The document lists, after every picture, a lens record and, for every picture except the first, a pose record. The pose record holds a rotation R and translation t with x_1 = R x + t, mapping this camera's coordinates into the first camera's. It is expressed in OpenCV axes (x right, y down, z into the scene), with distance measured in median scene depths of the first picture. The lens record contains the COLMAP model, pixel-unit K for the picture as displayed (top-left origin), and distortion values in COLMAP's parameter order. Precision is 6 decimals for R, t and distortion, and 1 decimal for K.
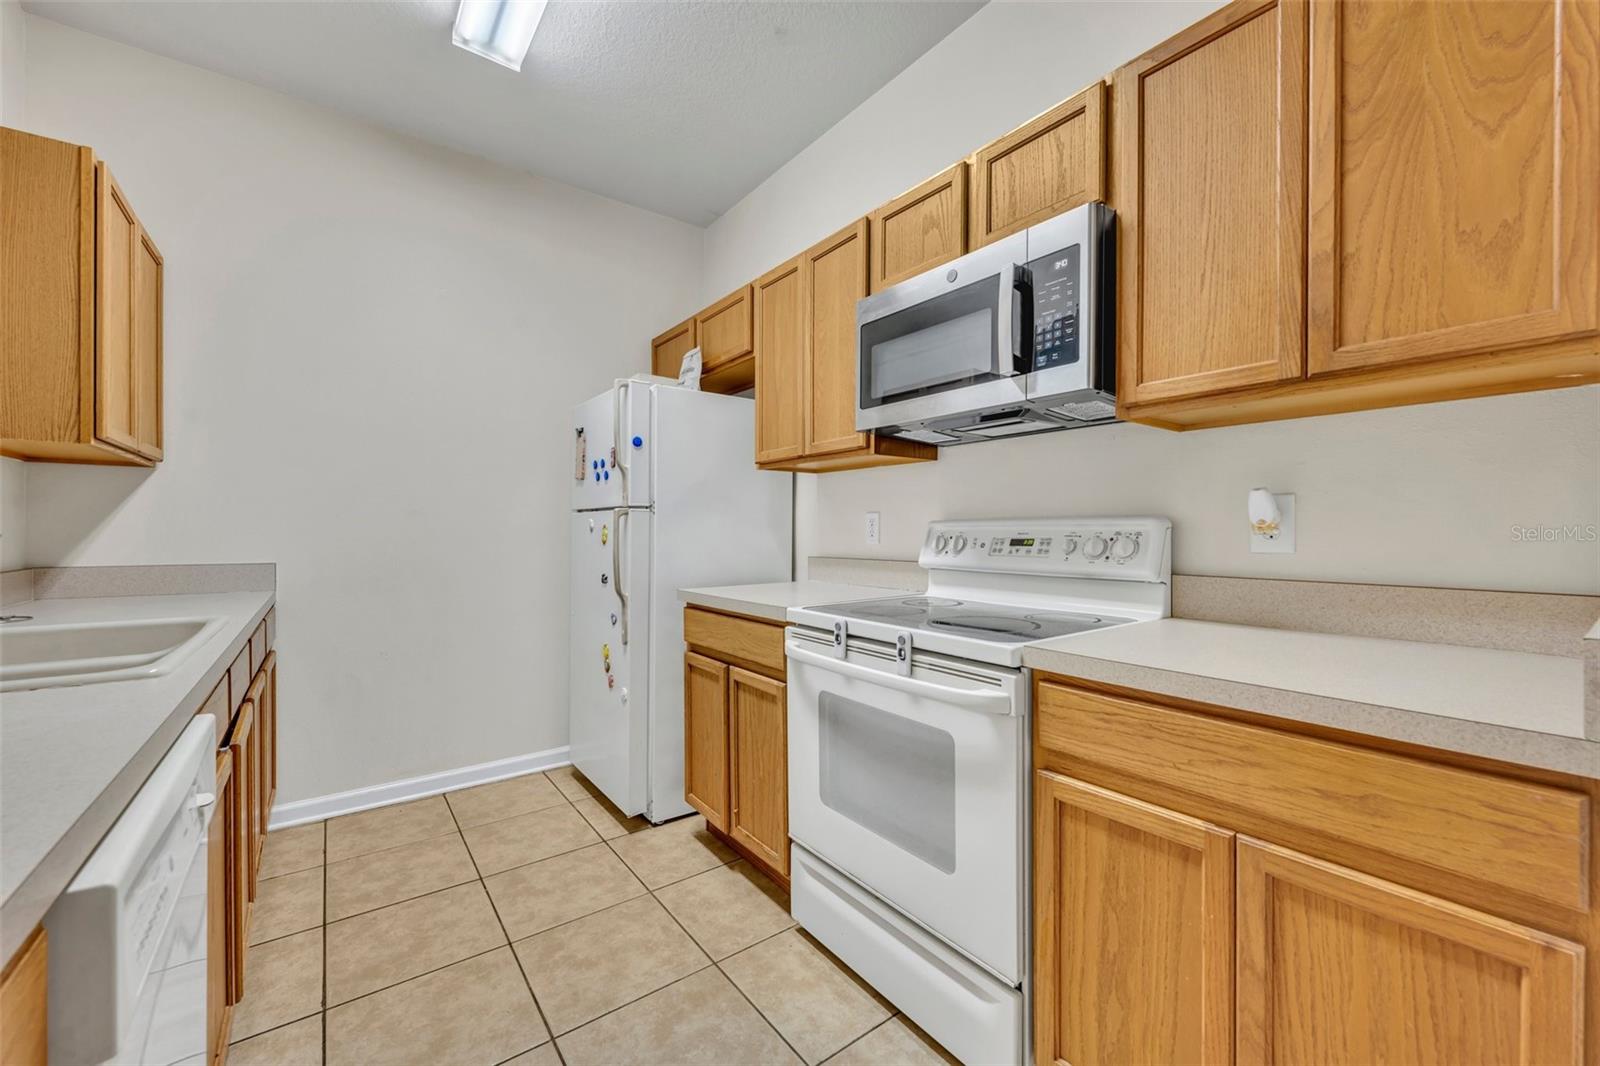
lens RADIAL K [[639.4, 0, 796.7], [0, 639.4, 534.2], [0, 0, 1]] dist [-0.001370, -0.000049]
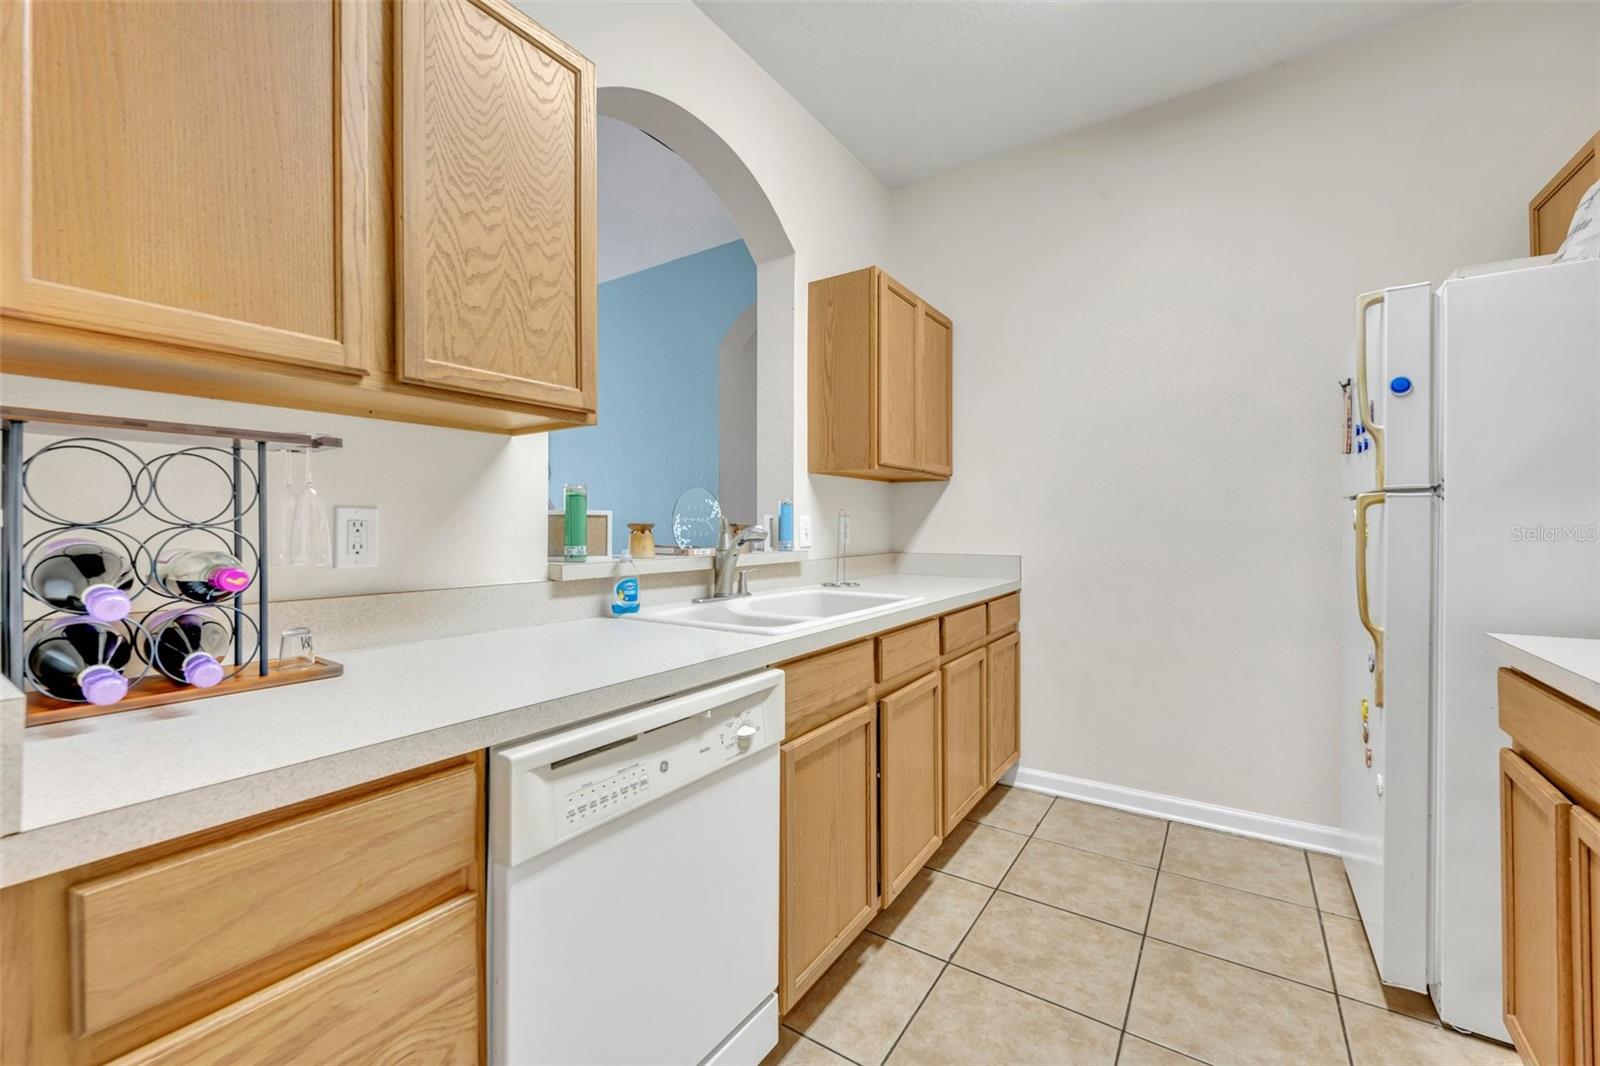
lens RADIAL K [[639.4, 0, 802.0], [0, 639.4, 519.7], [0, 0, 1]] dist [-0.001370, -0.000049]
pose [[0.326813, -0.011146, -0.945023, 0.177065], [-0.000267, 0.999929, -0.011886, -0.007154], [0.945089, 0.004136, 0.326787, 0.297708]]
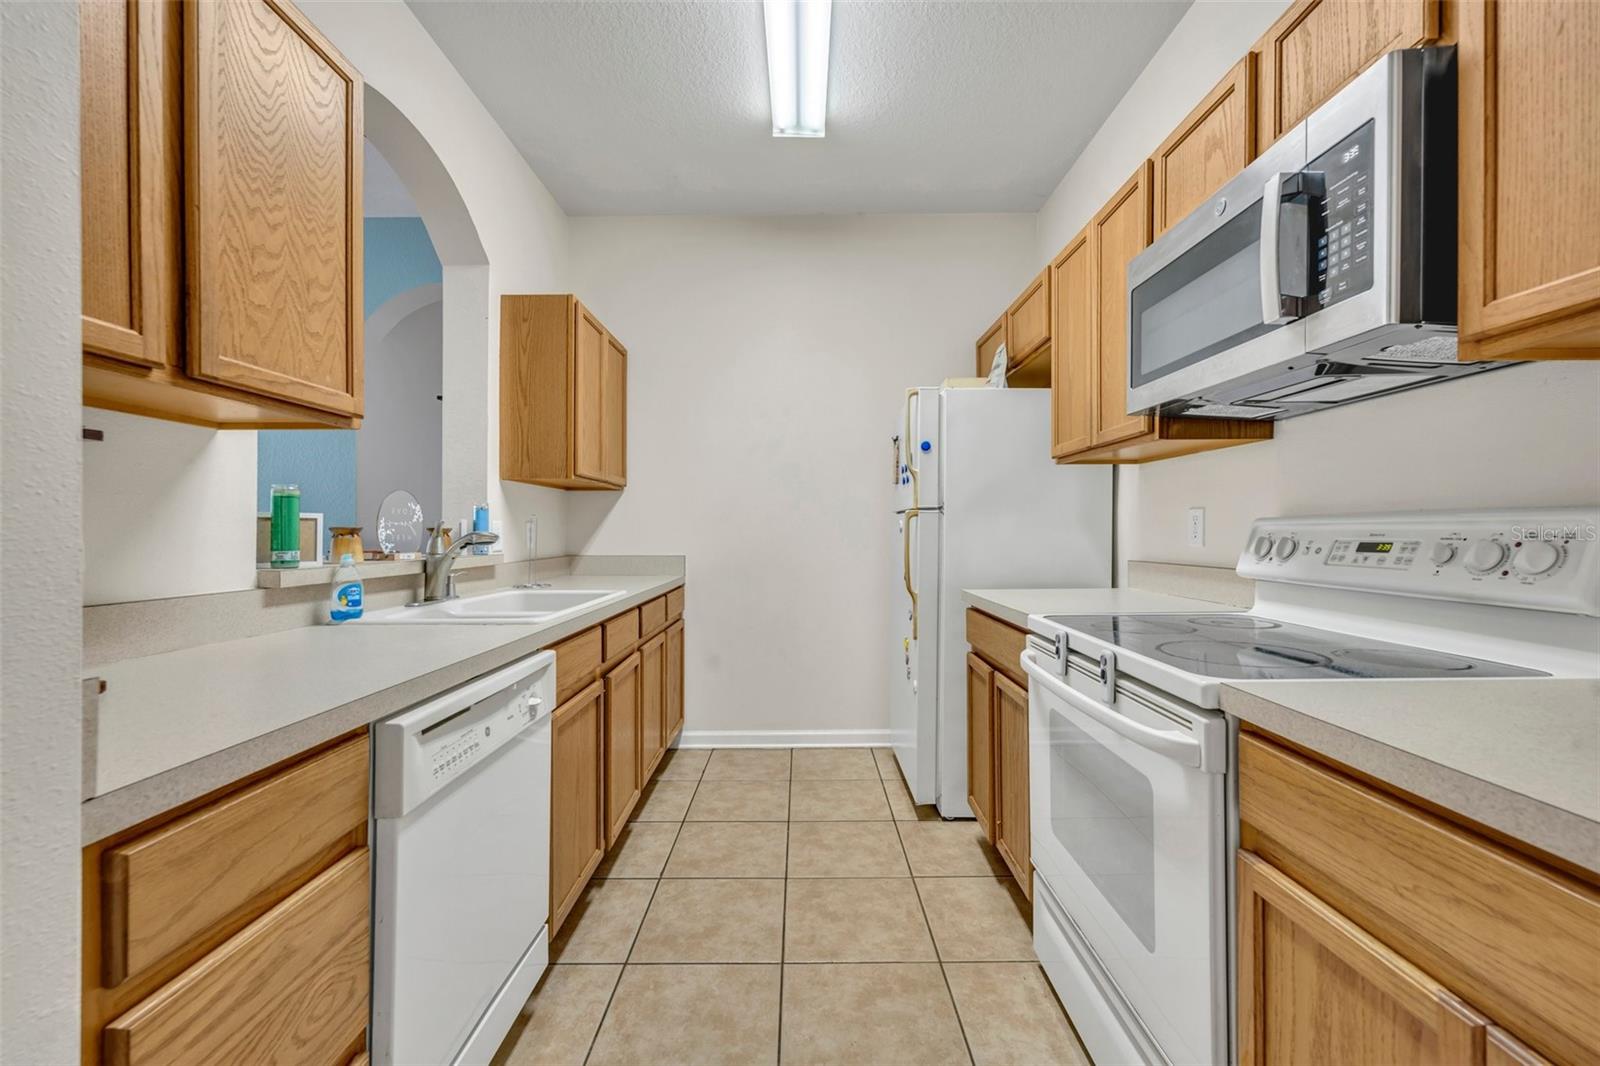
lens RADIAL K [[639.4, 0, 796.4], [0, 639.4, 530.0], [0, 0, 1]] dist [-0.001370, -0.000049]
pose [[0.796834, -0.004080, -0.604184, 0.256574], [0.001217, 0.999986, -0.005149, -0.003214], [0.604197, 0.003368, 0.796828, 0.050730]]
